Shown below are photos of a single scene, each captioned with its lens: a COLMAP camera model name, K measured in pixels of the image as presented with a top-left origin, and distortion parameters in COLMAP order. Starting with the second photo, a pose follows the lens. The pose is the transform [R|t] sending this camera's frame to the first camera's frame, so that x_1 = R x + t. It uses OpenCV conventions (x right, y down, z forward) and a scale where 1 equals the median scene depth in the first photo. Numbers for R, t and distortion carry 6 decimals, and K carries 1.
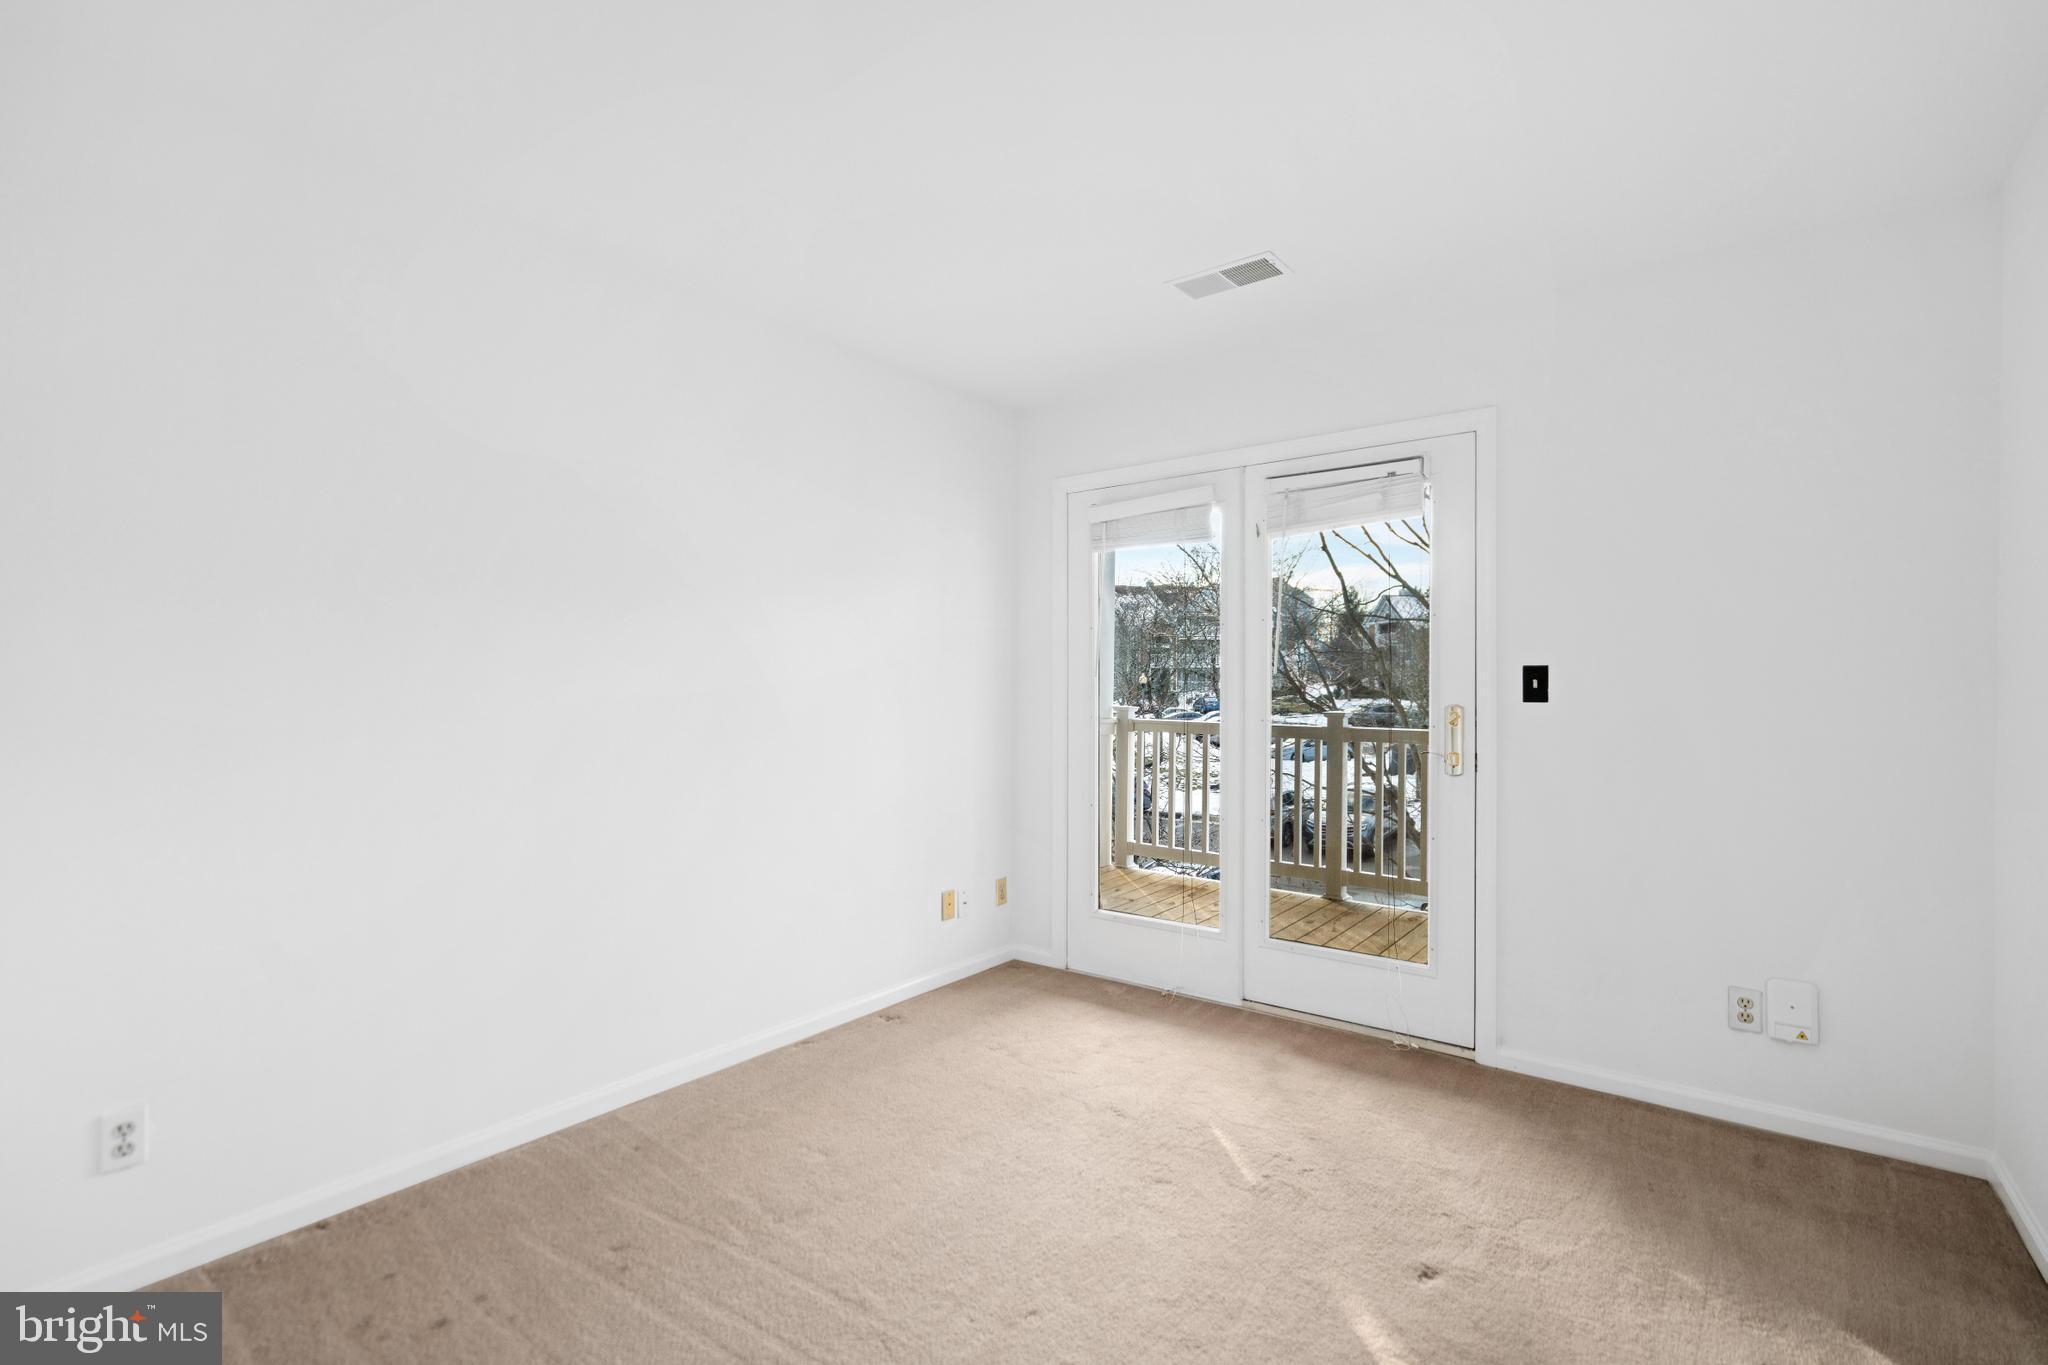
lens RADIAL K [[944.7, 0, 1024.0], [0, 944.7, 682.5], [0, 0, 1]] dist [-0.001850, -0.000224]
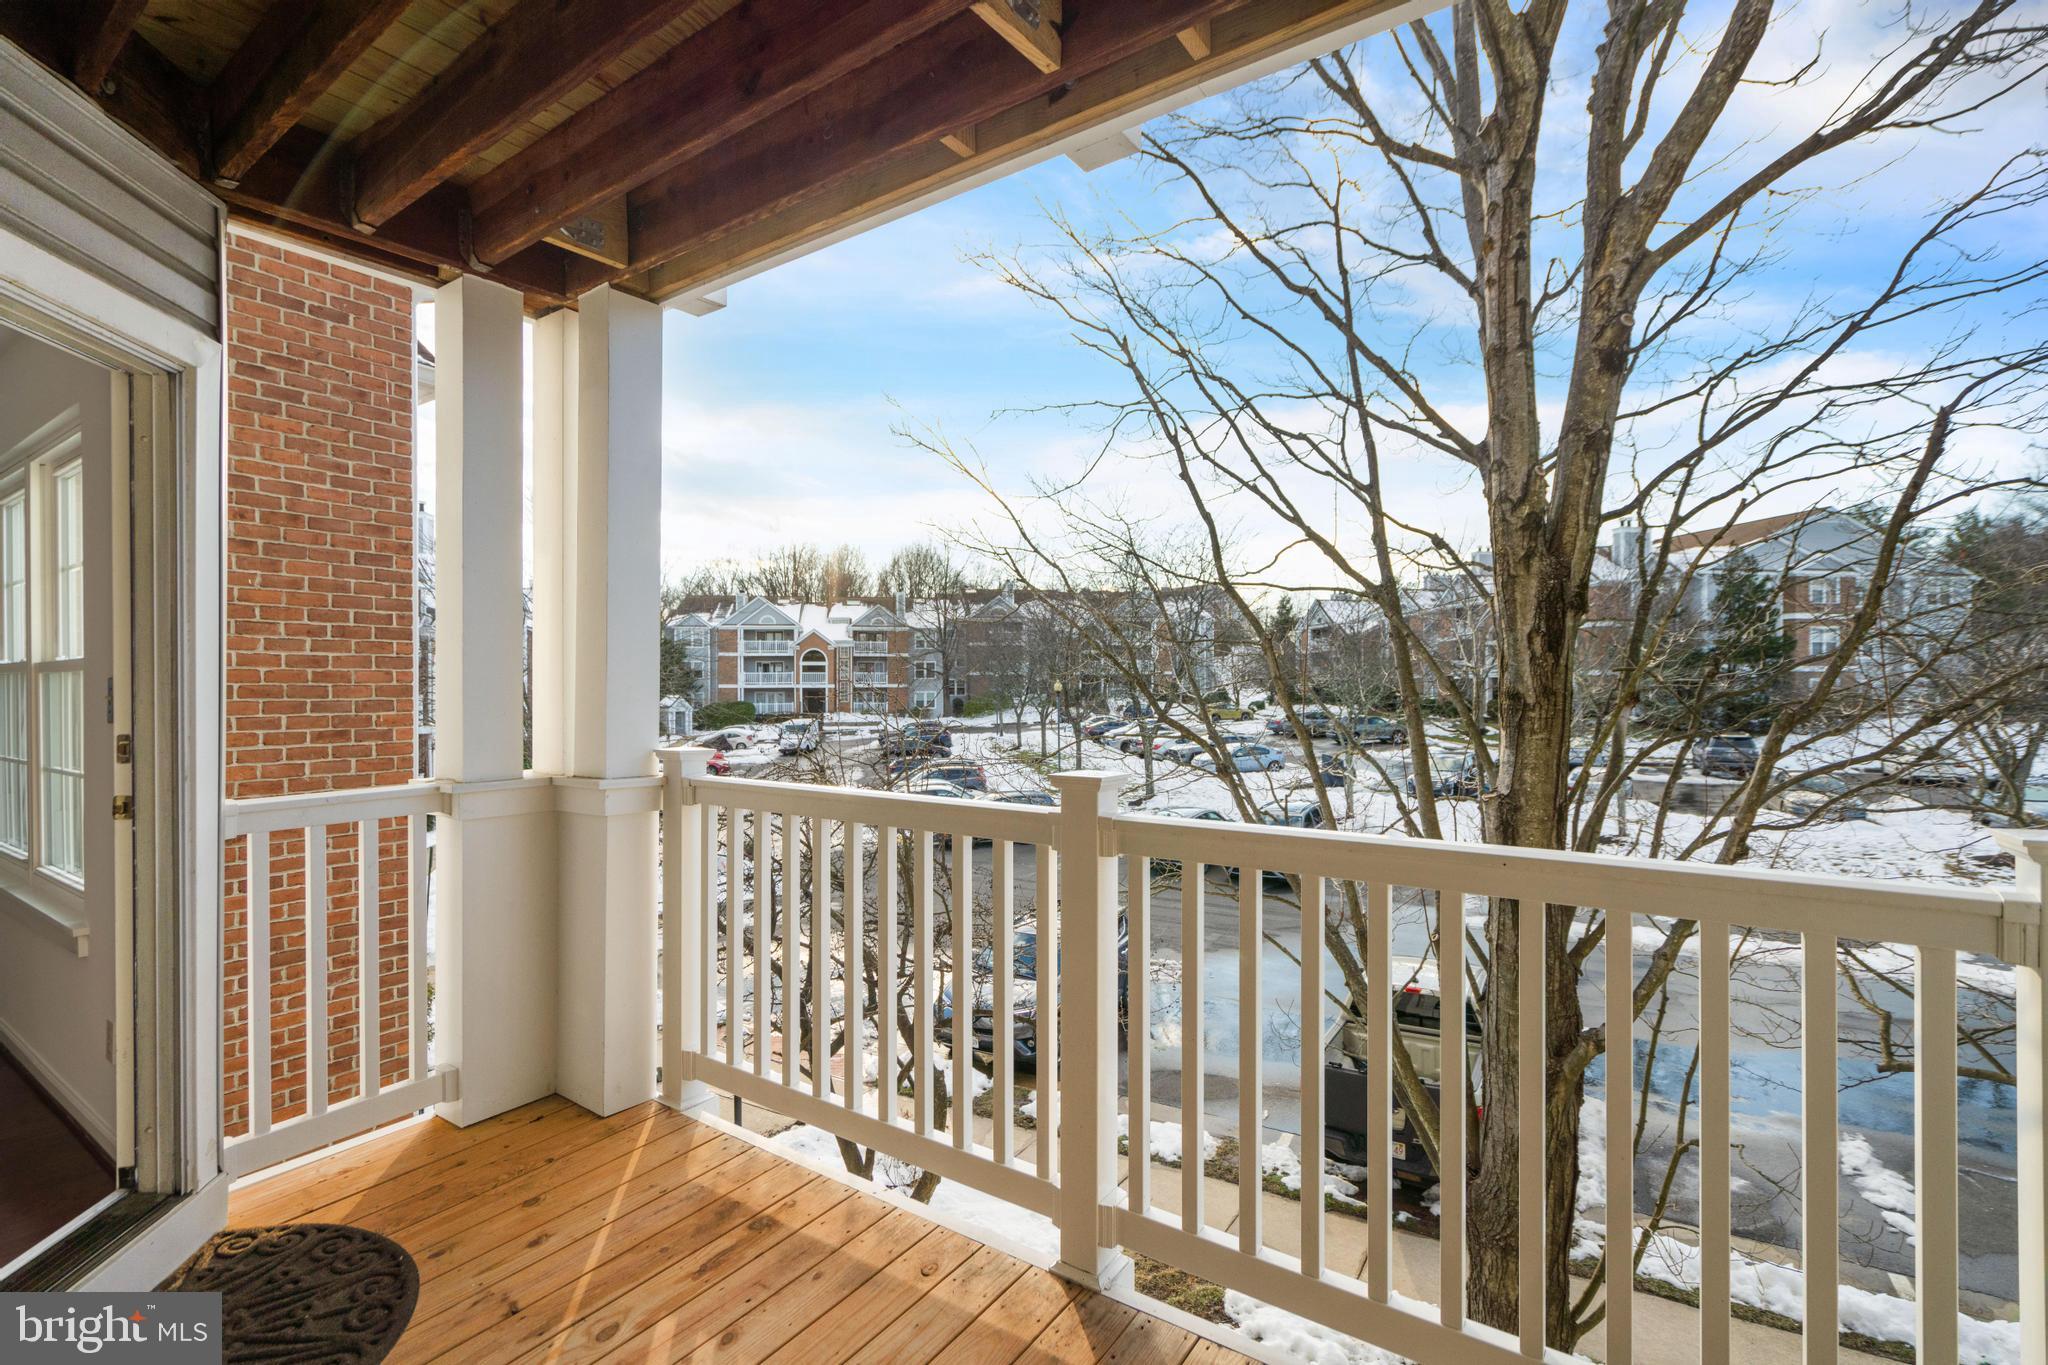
lens RADIAL K [[944.7, 0, 1024.0], [0, 944.7, 682.5], [0, 0, 1]] dist [-0.001850, -0.000224]
pose [[0.998148, -0.004815, 0.060636, 0.042143], [0.005291, 0.999956, -0.007696, -0.000216], [-0.060597, 0.008003, 0.998130, 0.092902]]
